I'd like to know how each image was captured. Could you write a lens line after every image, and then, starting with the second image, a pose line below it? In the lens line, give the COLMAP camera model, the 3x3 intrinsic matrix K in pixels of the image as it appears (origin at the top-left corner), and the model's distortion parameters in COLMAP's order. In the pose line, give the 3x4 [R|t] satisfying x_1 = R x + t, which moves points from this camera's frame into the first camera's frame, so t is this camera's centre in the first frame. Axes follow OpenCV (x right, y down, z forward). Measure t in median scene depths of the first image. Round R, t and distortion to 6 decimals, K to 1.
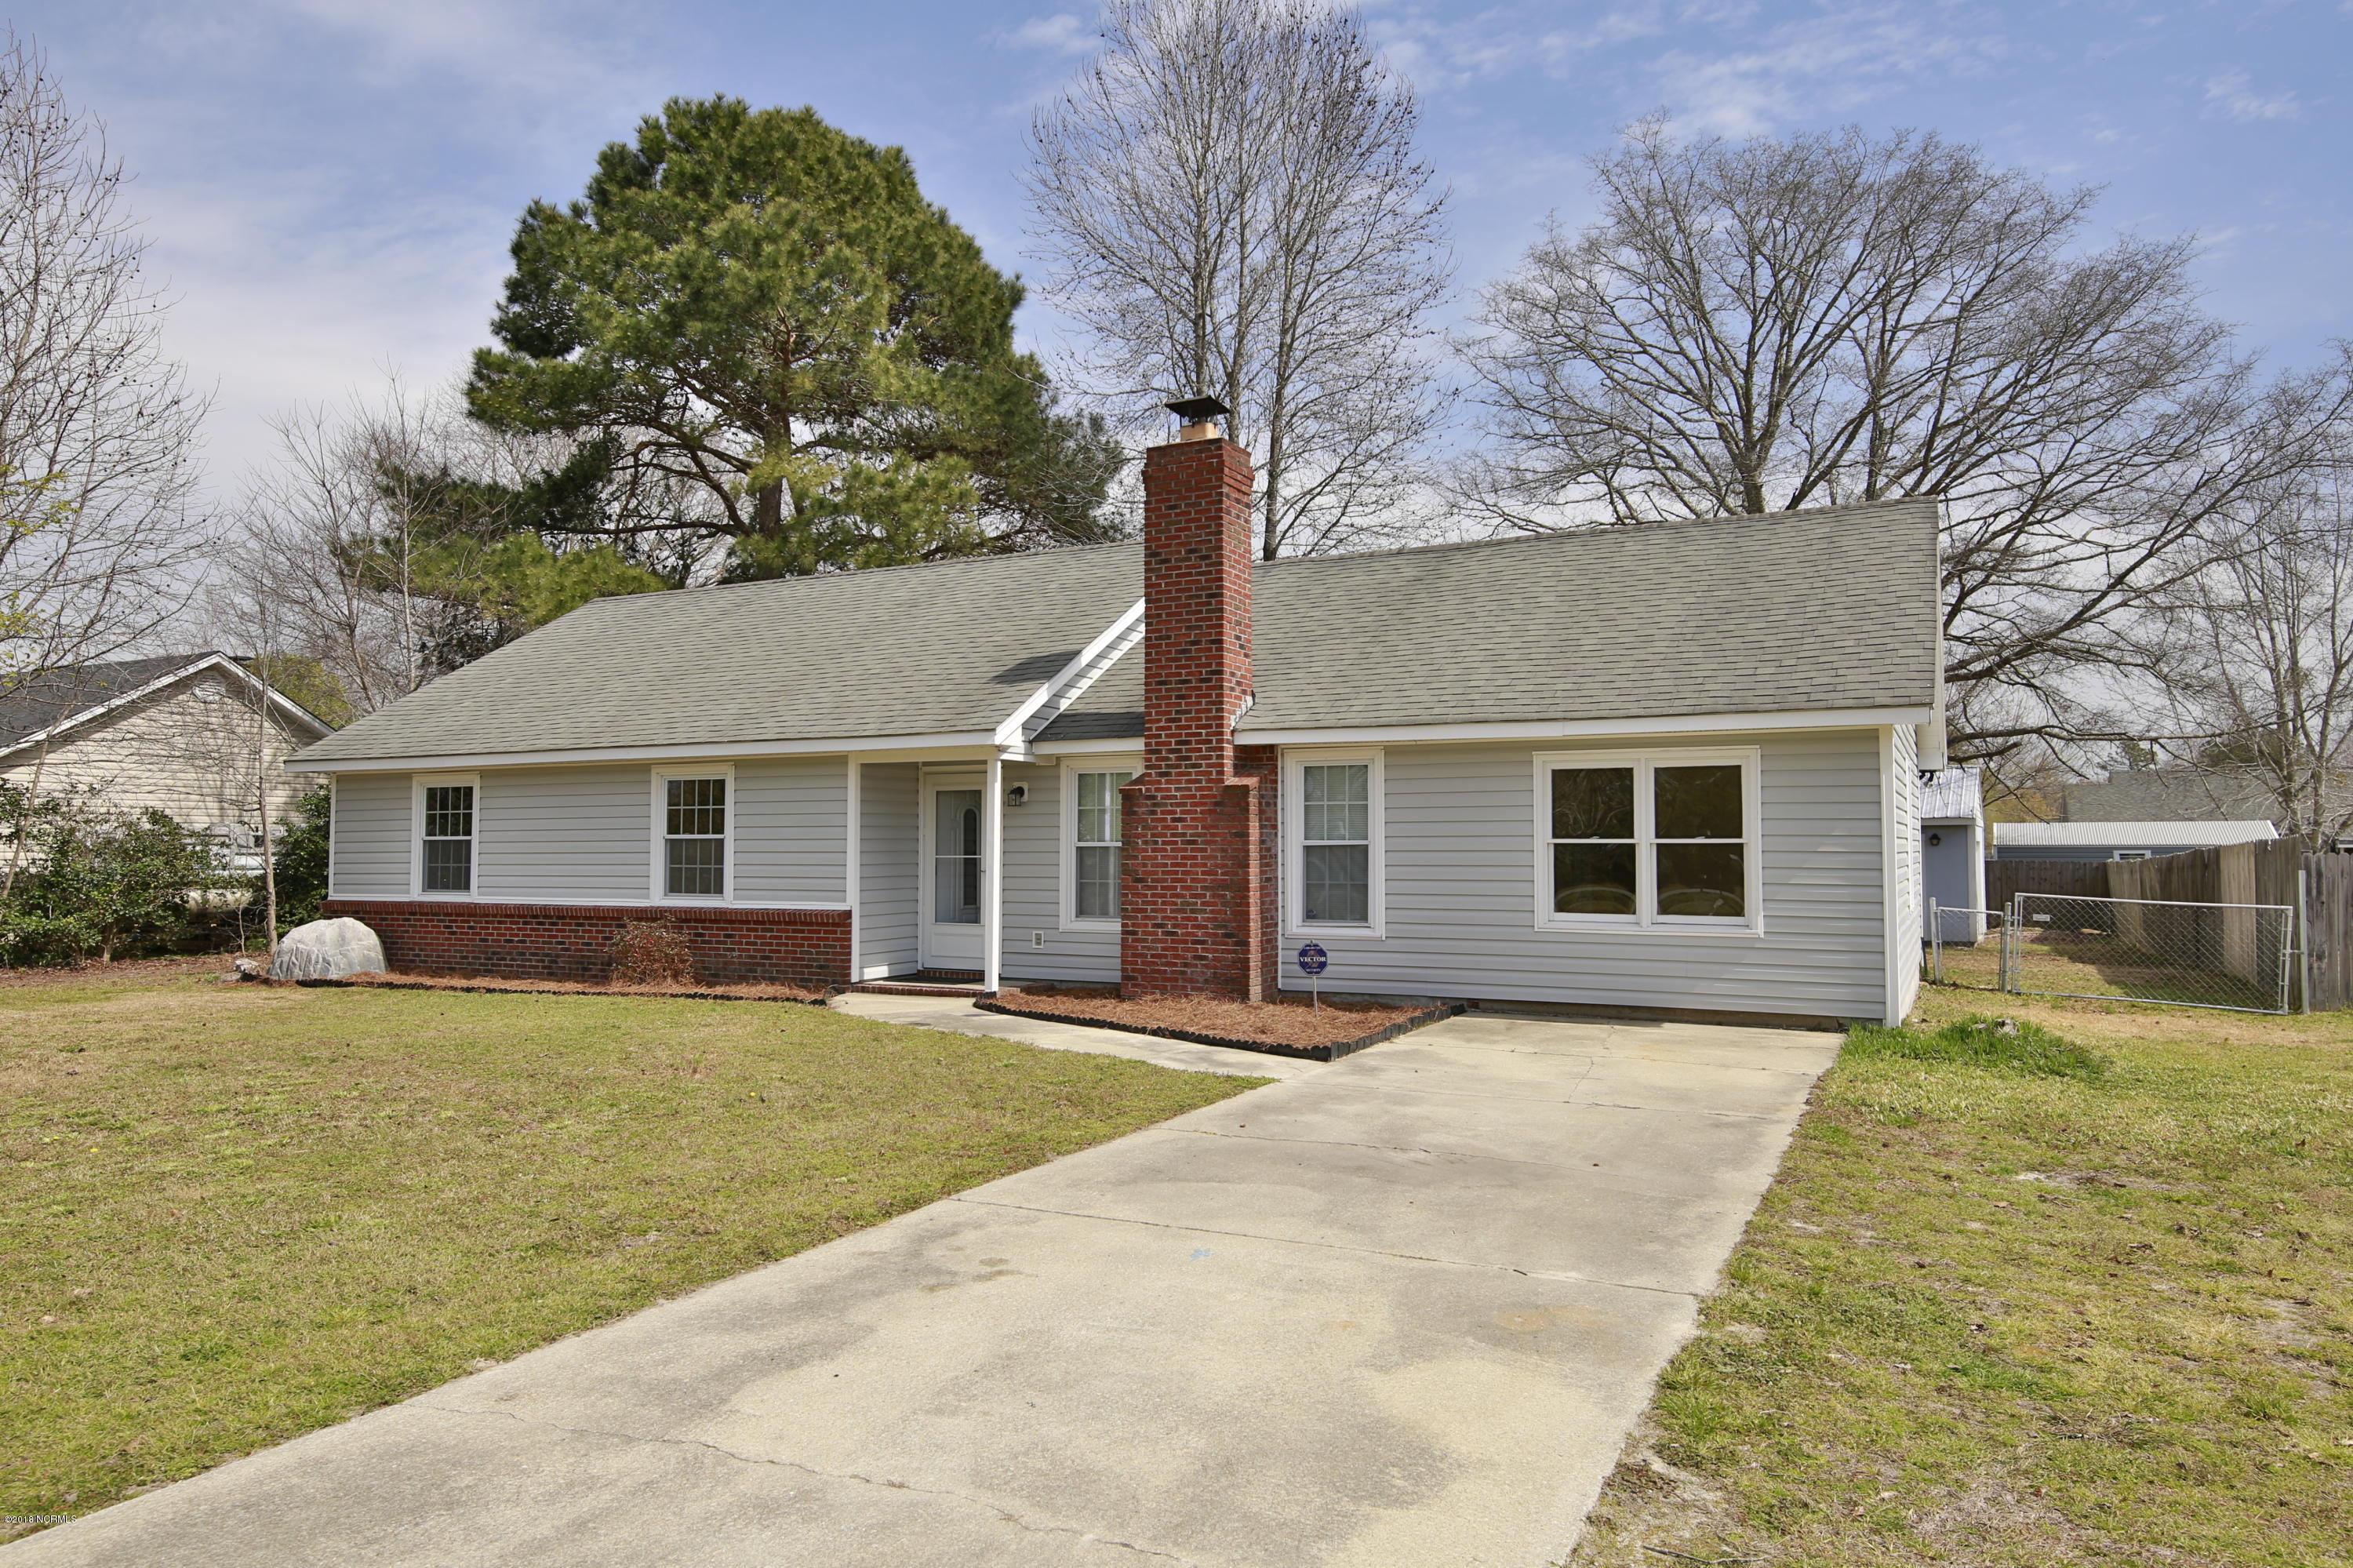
lens RADIAL K [[1507.2, 0, 1176.5], [0, 1507.2, 784.0], [0, 0, 1]] dist [0.020789, -0.000929]
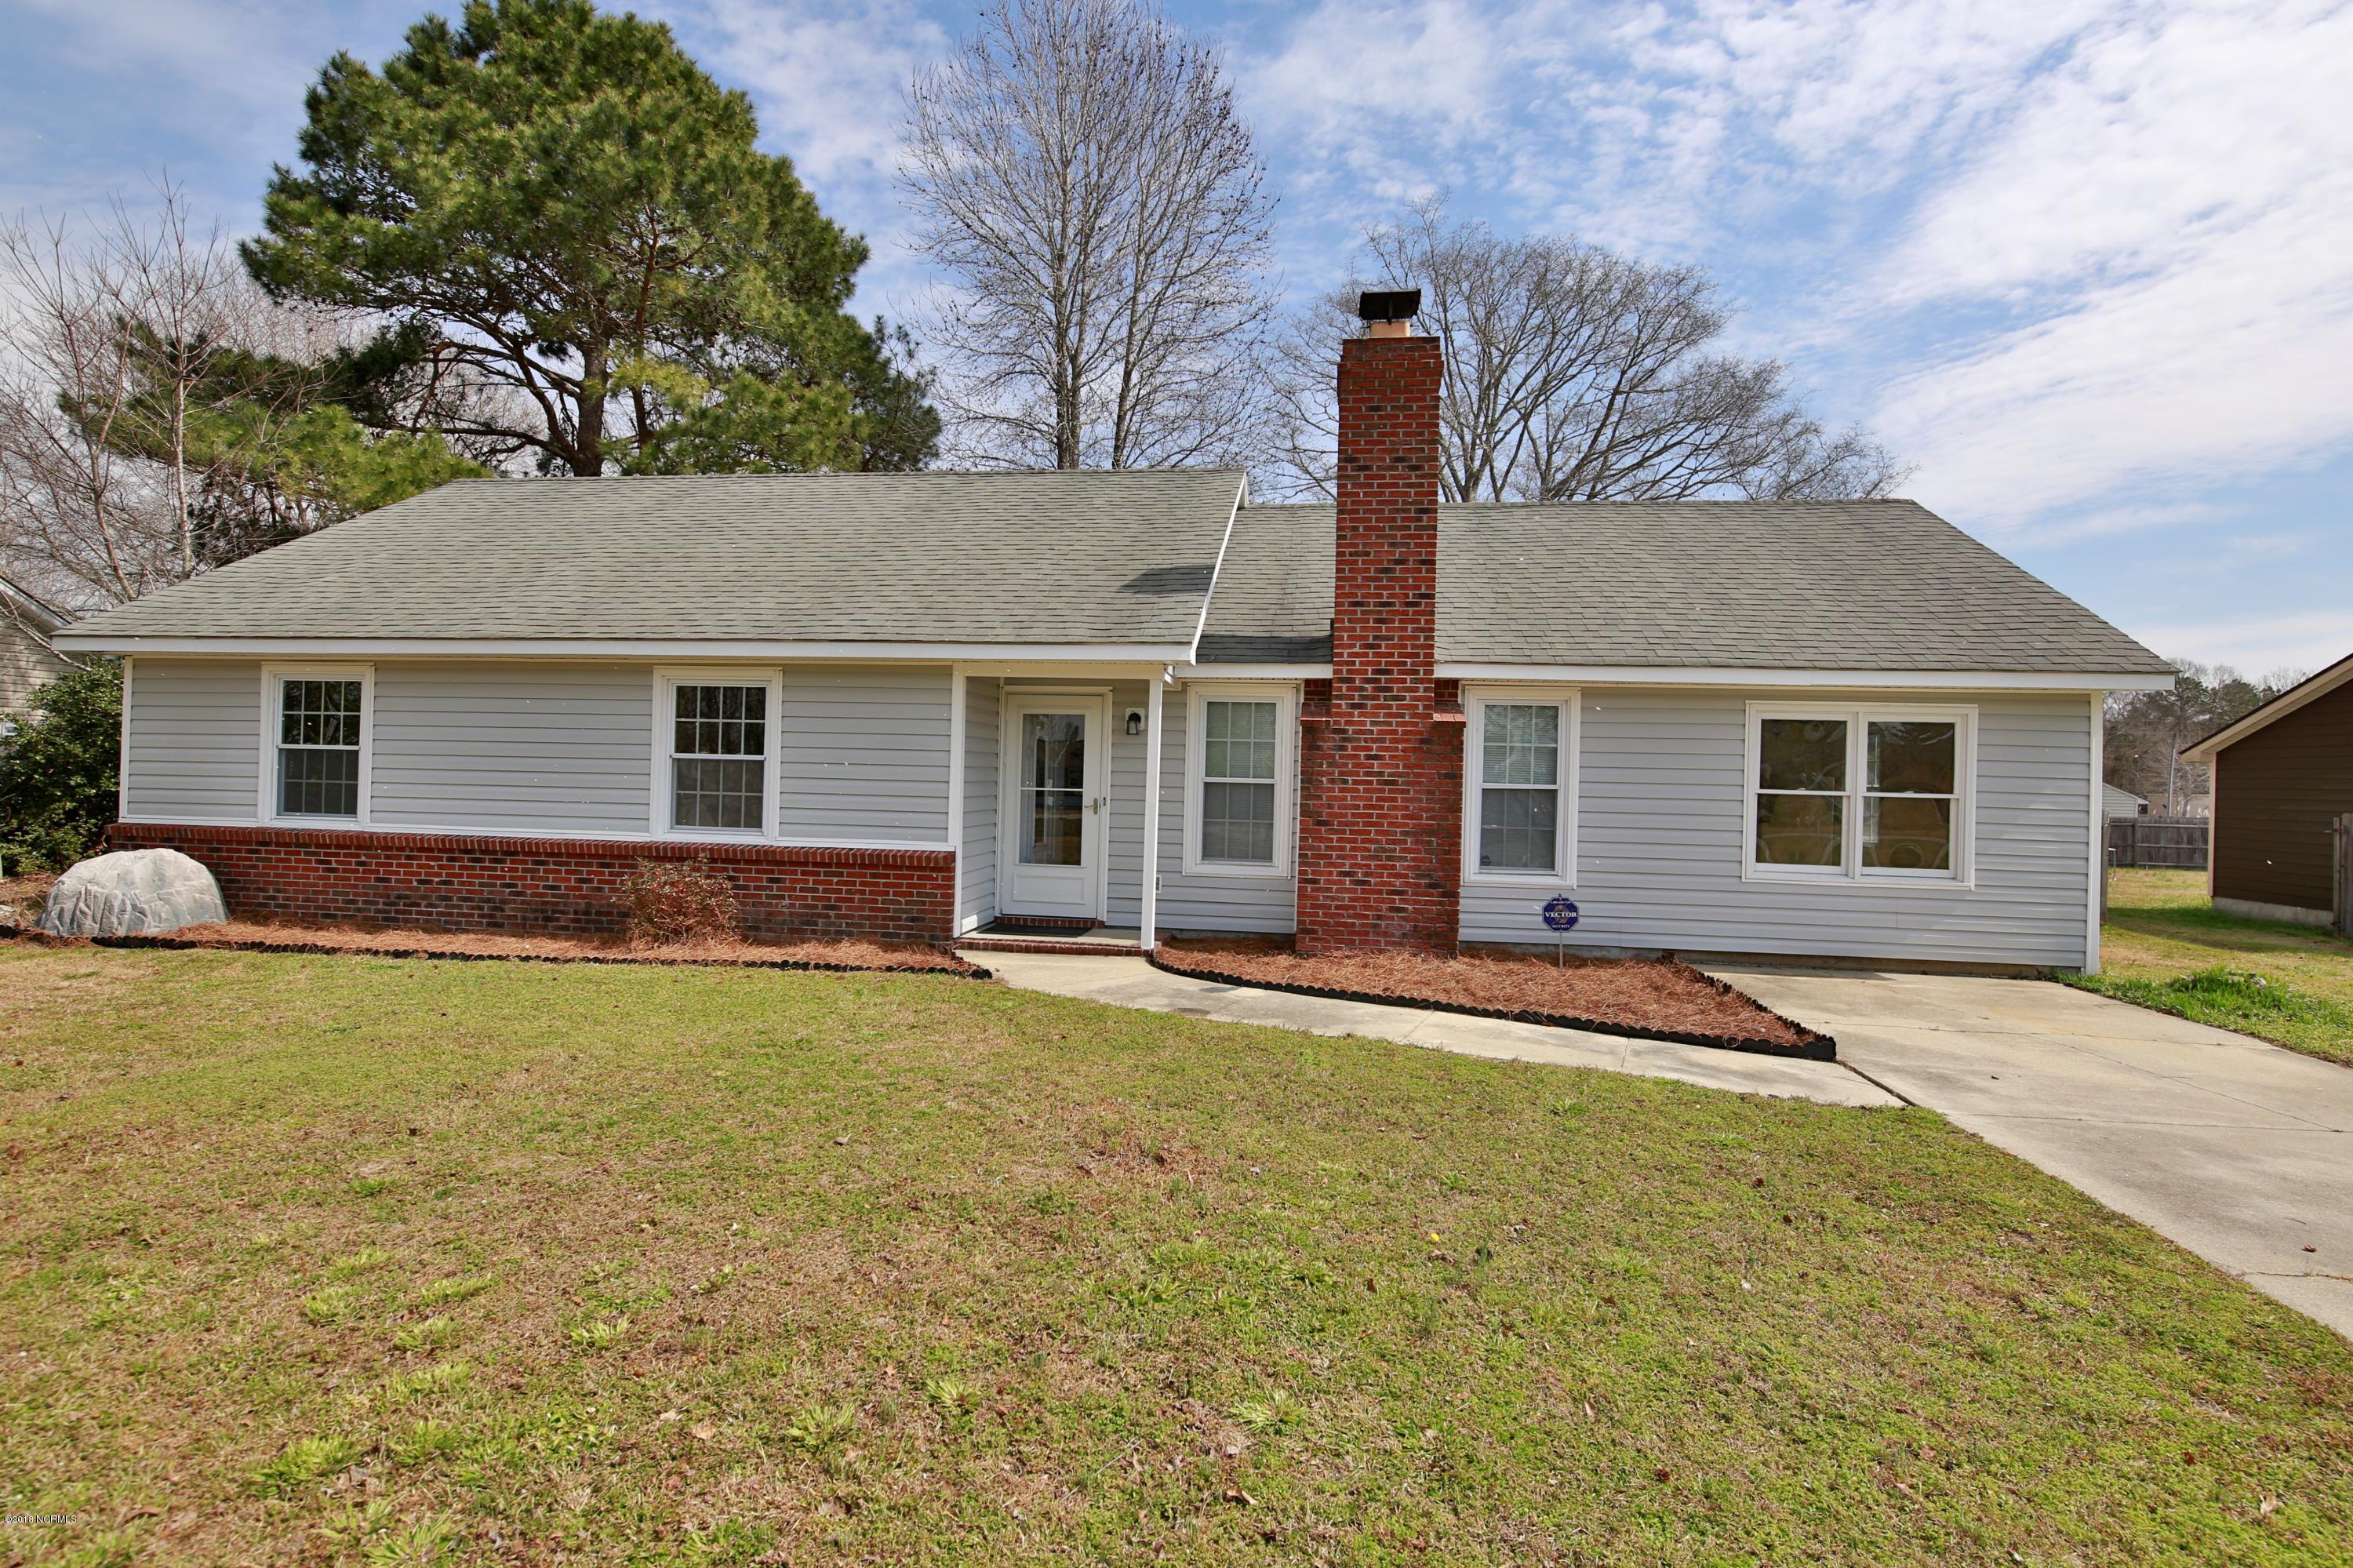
lens RADIAL K [[1107.4, 0, 1215.5], [0, 1107.4, 770.4], [0, 0, 1]] dist [-0.000327, -0.009692]
pose [[0.940472, 0.026992, 0.338798, -0.265558], [-0.040560, 0.998631, 0.033030, 0.011634], [-0.337443, -0.044805, 0.940279, 0.346801]]
